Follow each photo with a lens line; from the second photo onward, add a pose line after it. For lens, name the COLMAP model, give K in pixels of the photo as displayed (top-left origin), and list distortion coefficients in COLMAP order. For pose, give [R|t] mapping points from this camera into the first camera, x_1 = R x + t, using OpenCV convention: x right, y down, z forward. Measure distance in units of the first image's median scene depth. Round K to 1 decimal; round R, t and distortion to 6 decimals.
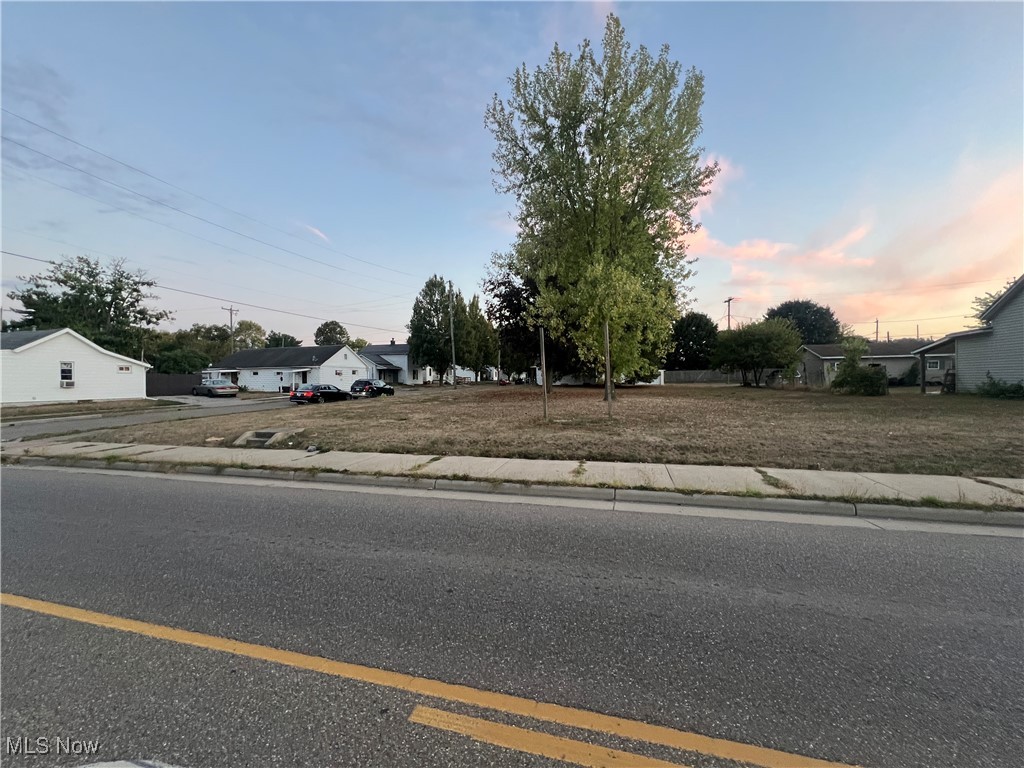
lens RADIAL K [[411.3, 0, 508.4], [0, 411.3, 380.6], [0, 0, 1]] dist [0.000868, -0.000421]
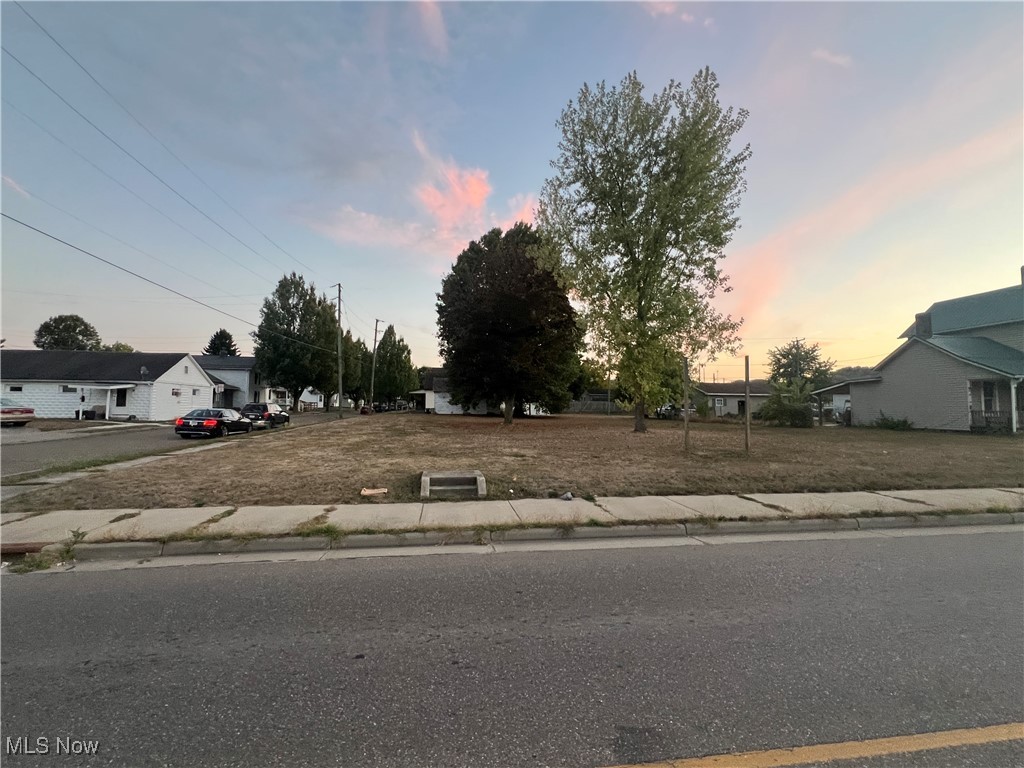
lens RADIAL K [[455.2, 0, 510.2], [0, 455.2, 379.0], [0, 0, 1]] dist [-0.000373, 0.000337]
pose [[0.912005, 0.046714, 0.407511, -0.210625], [-0.019420, 0.997297, -0.070862, 0.002442], [-0.409720, 0.056712, 0.910447, 0.058790]]
